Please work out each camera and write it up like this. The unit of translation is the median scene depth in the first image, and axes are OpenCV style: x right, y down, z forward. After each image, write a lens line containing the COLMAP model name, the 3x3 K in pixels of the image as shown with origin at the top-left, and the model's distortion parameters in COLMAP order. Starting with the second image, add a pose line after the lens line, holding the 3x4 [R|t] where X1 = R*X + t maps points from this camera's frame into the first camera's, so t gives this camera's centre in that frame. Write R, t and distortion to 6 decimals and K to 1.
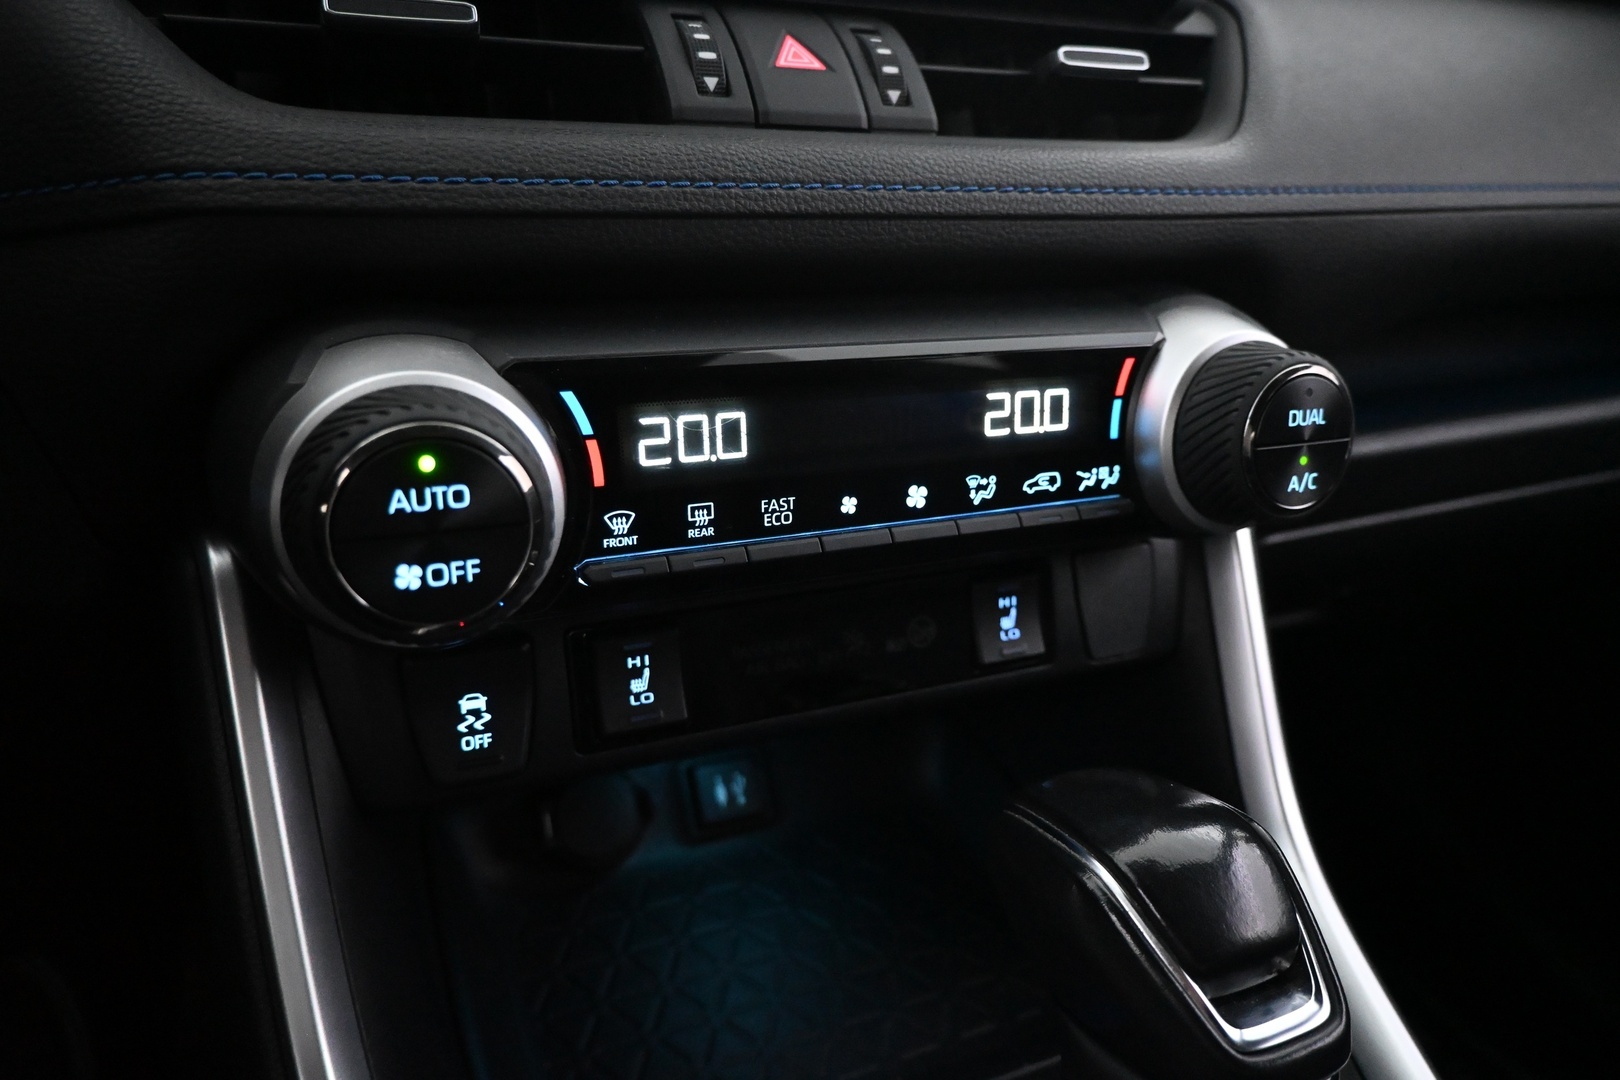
lens RADIAL K [[1125.5, 0, 811.4], [0, 1125.5, 538.3], [0, 0, 1]] dist [0.004448, 0.004589]
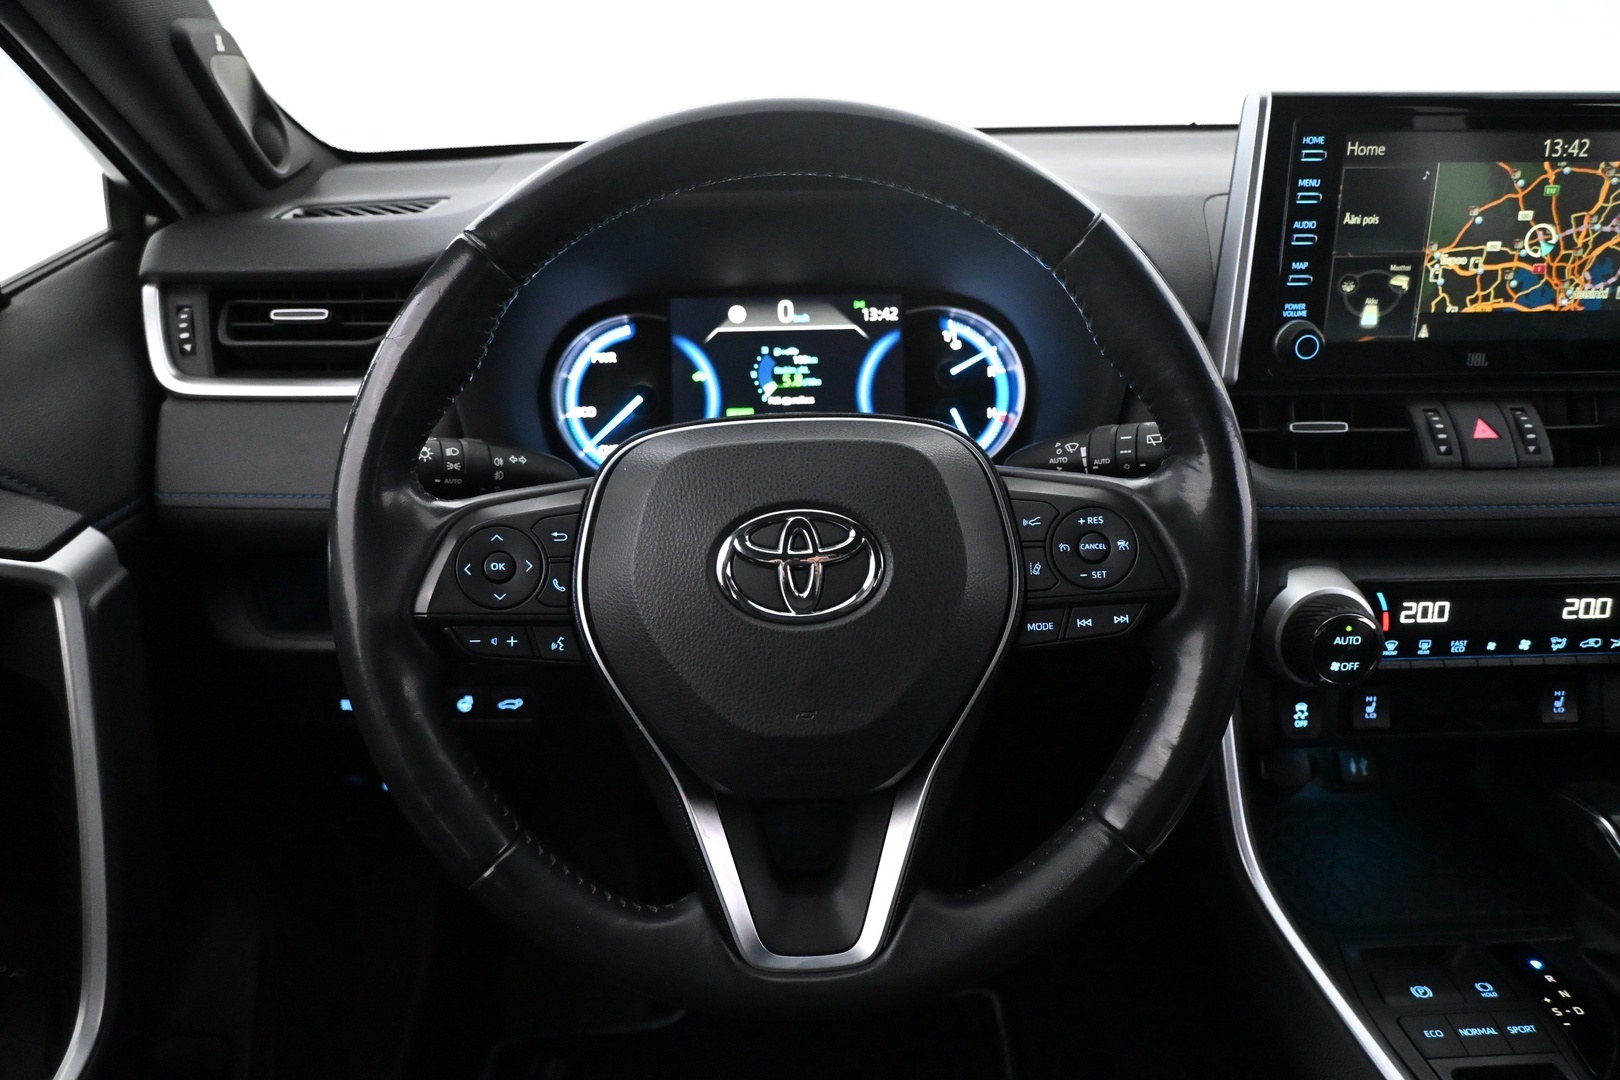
lens RADIAL K [[1154.8, 0, 810.8], [0, 1154.8, 541.7], [0, 0, 1]] dist [0.007349, -0.013500]
pose [[0.934439, 0.105846, -0.340030, -0.459913], [-0.095667, 0.994321, 0.046614, -0.207825], [0.343033, -0.011028, 0.939259, -1.580501]]
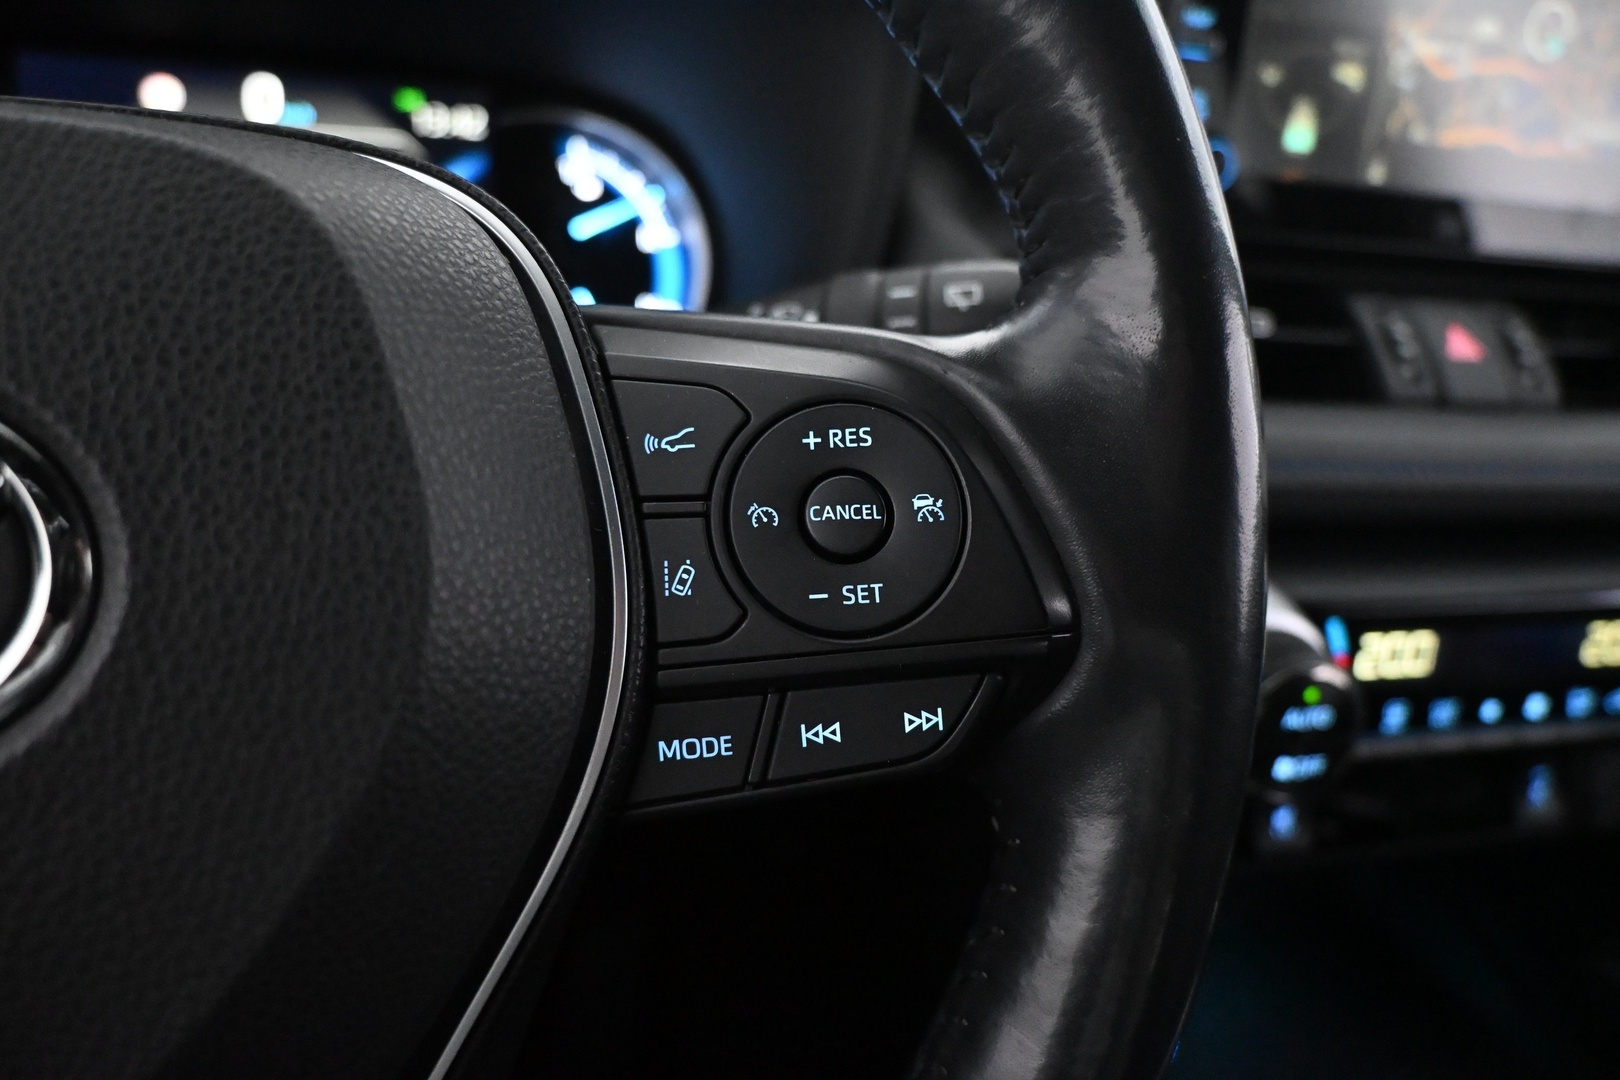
lens RADIAL K [[1154.8, 0, 817.5], [0, 1154.8, 557.2], [0, 0, 1]] dist [0.007349, -0.013500]
pose [[0.989208, 0.106972, -0.100123, -0.605328], [-0.105386, 0.994209, 0.021007, -0.148490], [0.101790, -0.010229, 0.994753, -0.397499]]
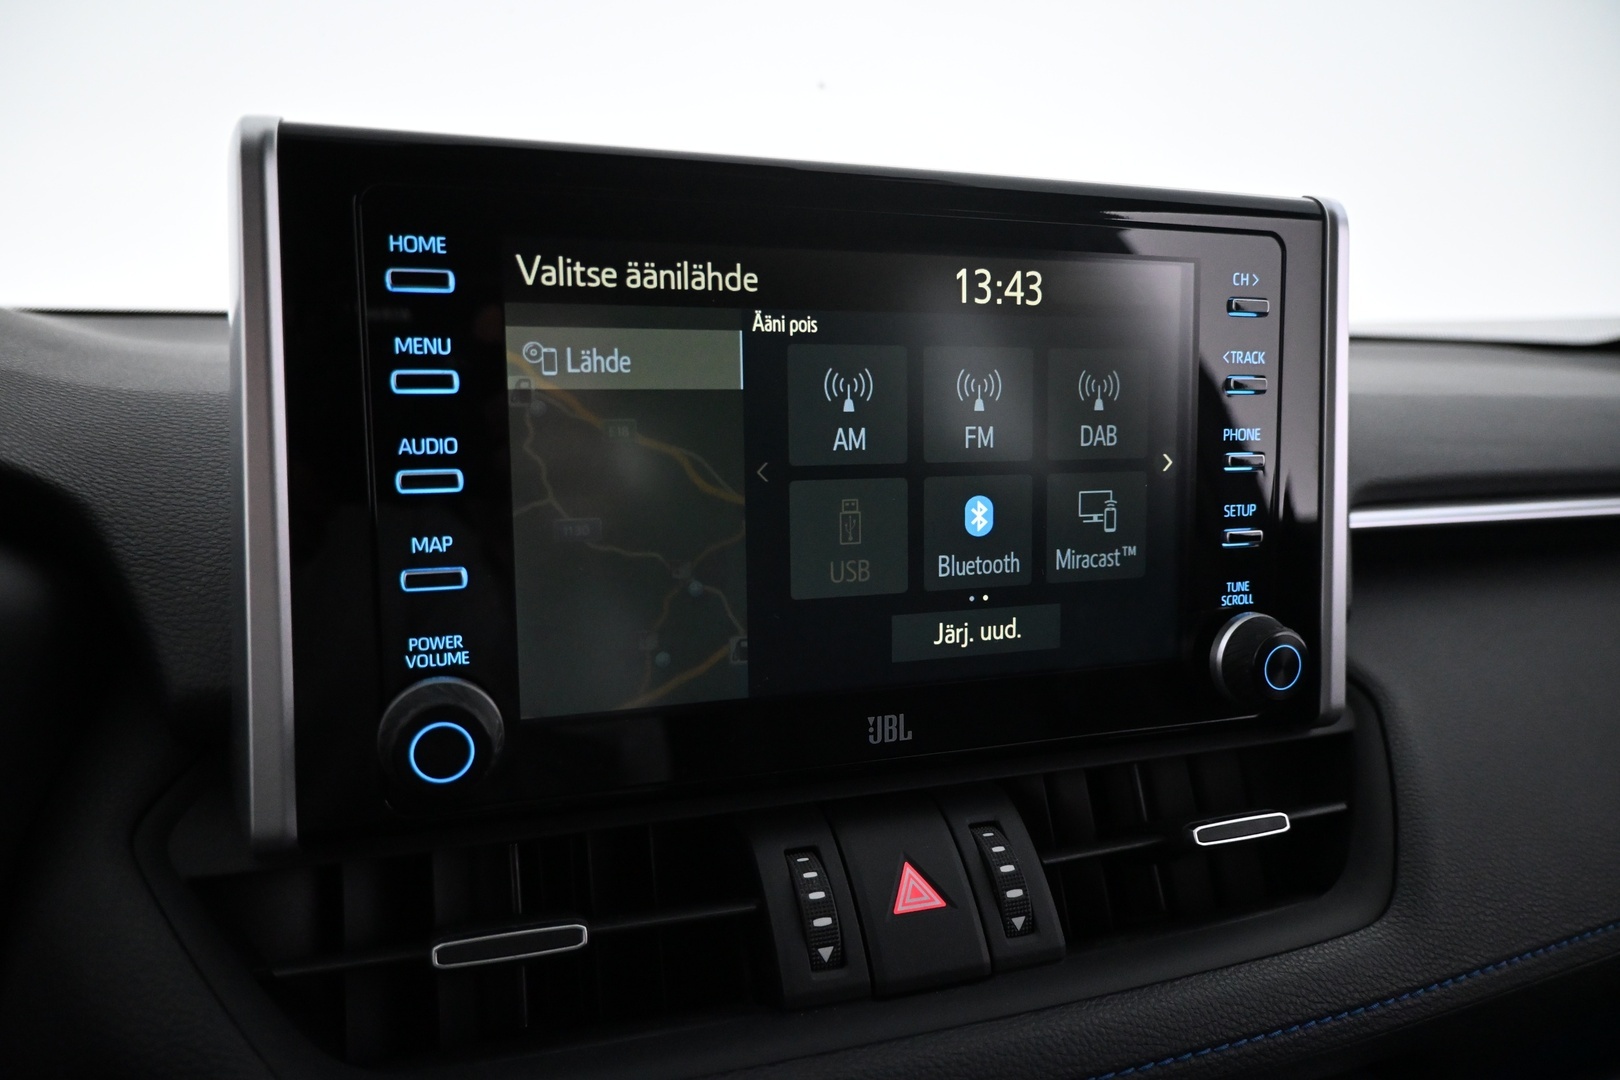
lens RADIAL K [[1125.5, 0, 815.5], [0, 1125.5, 532.8], [0, 0, 1]] dist [0.004448, 0.004589]
pose [[0.996812, 0.005116, -0.079623, -0.024297], [-0.018567, 0.985418, -0.169136, -0.591092], [0.077597, 0.170075, 0.982371, 0.009024]]
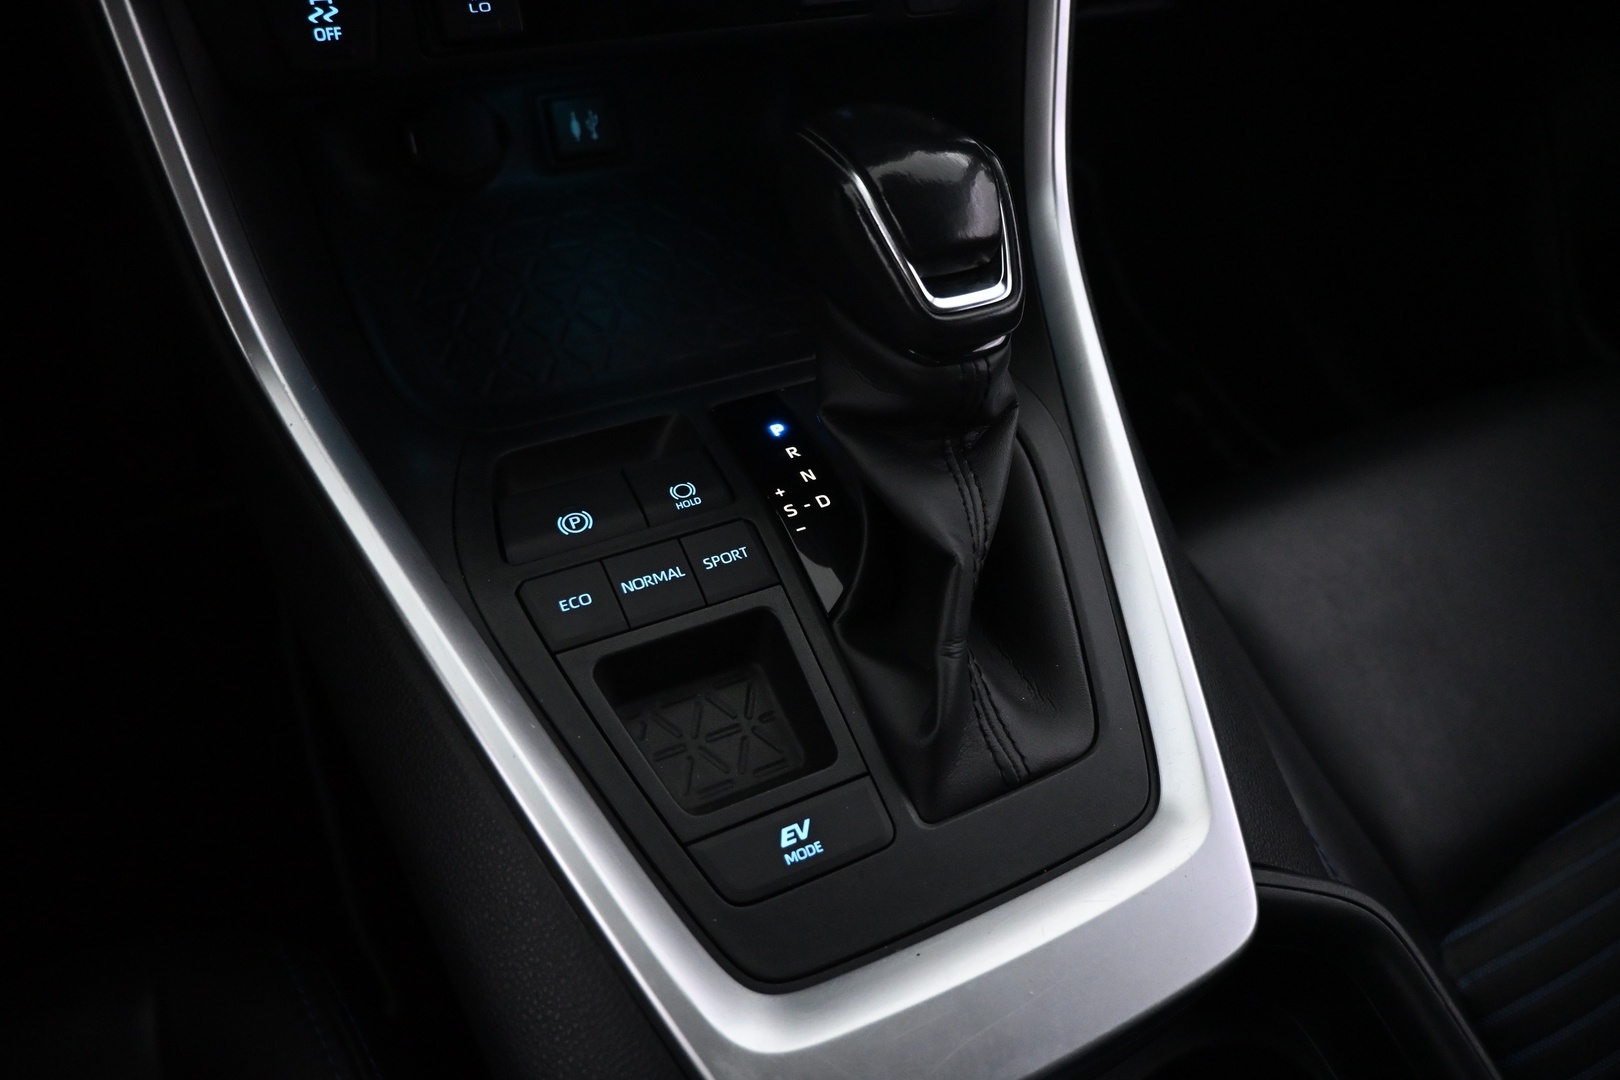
lens RADIAL K [[1125.5, 0, 817.0], [0, 1125.5, 547.7], [0, 0, 1]] dist [0.004448, 0.004589]
pose [[0.994702, 0.033455, 0.097207, 0.092290], [-0.077663, 0.864084, 0.497319, 0.025480], [-0.067357, -0.502234, 0.862105, -0.250937]]
